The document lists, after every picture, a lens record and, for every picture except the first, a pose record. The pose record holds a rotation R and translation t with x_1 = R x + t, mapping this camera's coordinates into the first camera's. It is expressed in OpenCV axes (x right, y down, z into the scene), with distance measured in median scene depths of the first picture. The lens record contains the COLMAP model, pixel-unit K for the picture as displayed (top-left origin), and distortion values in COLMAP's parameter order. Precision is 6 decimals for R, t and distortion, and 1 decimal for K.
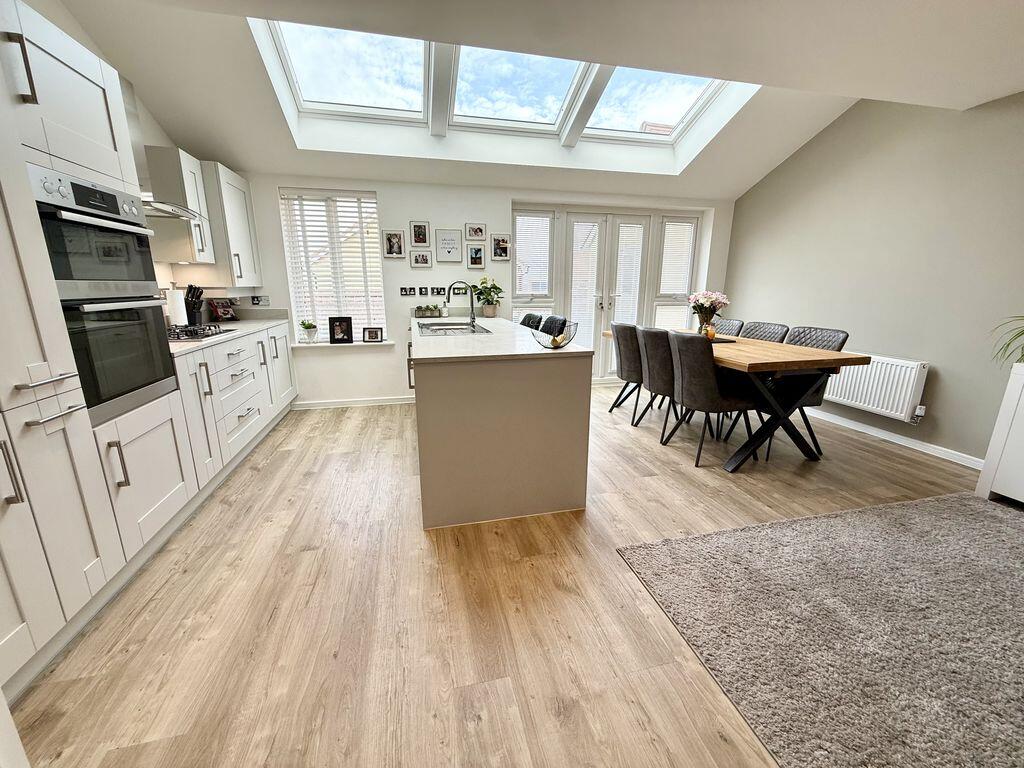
lens RADIAL K [[408.2, 0, 510.0], [0, 408.2, 384.7], [0, 0, 1]] dist [-0.001206, 0.000213]
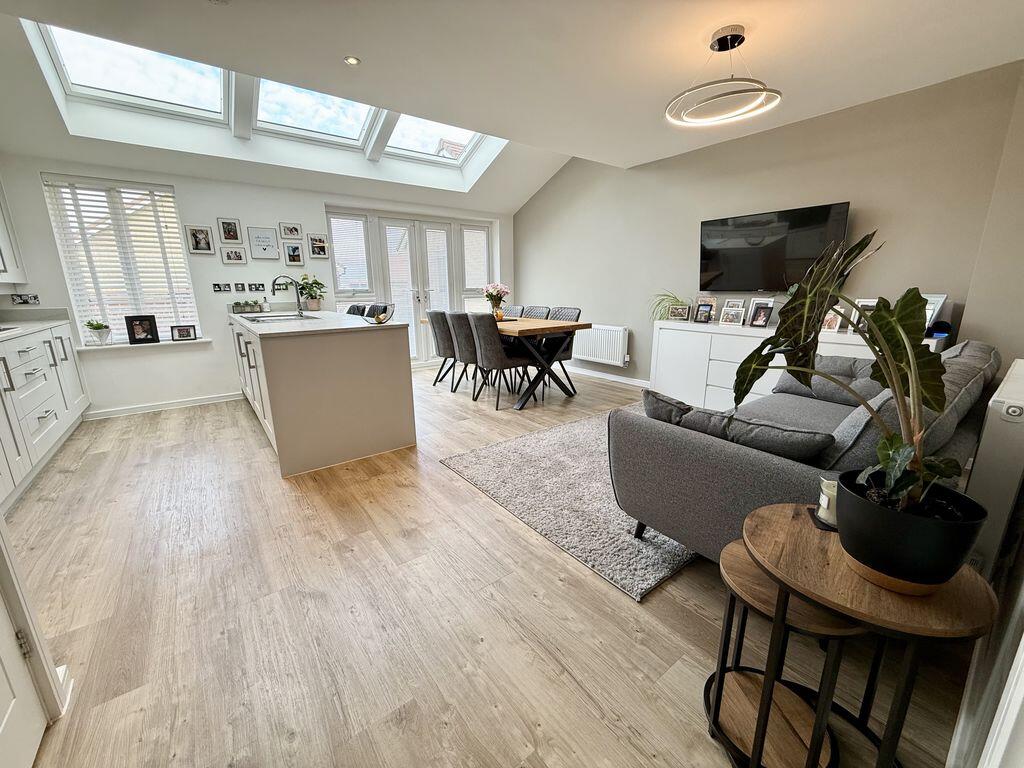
lens RADIAL K [[408.2, 0, 509.8], [0, 408.2, 384.5], [0, 0, 1]] dist [-0.001206, 0.000213]
pose [[0.914741, -0.104252, 0.390359, -0.024963], [0.106087, 0.994213, 0.016923, 0.084251], [-0.389864, 0.025932, 0.920507, -0.244734]]
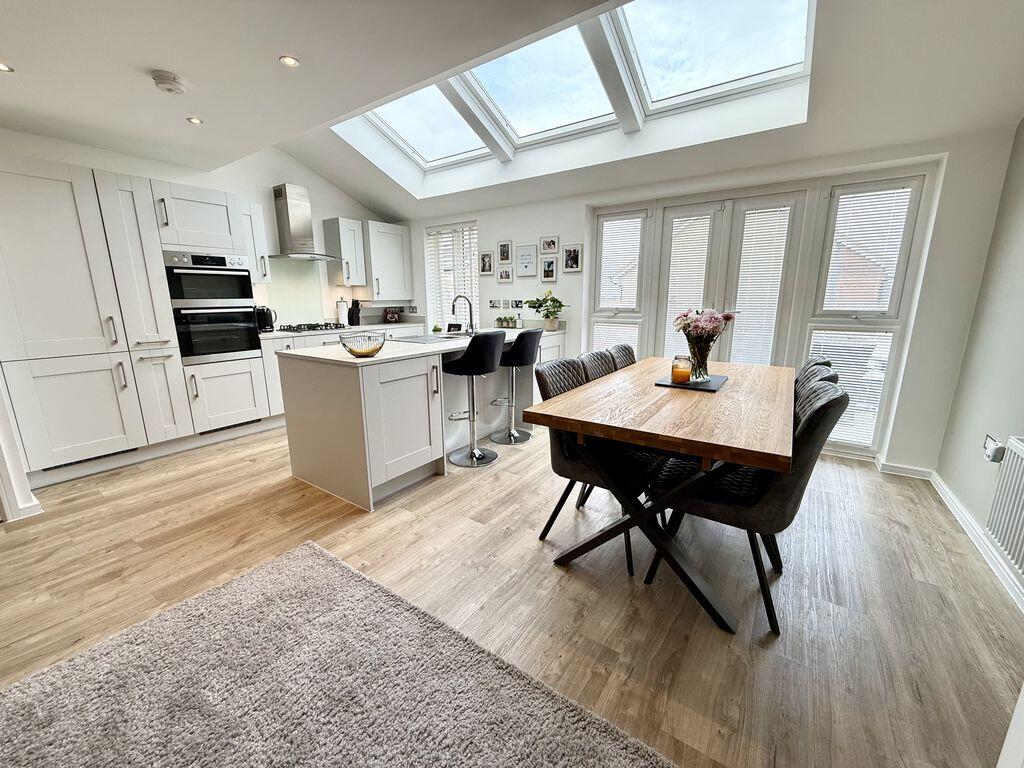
lens RADIAL K [[408.2, 0, 509.4], [0, 408.2, 385.6], [0, 0, 1]] dist [-0.001206, 0.000213]
pose [[0.664907, 0.154730, -0.730724, 0.809312], [-0.170053, 0.983975, 0.053620, -0.095536], [0.727311, 0.088609, 0.680564, 0.364868]]
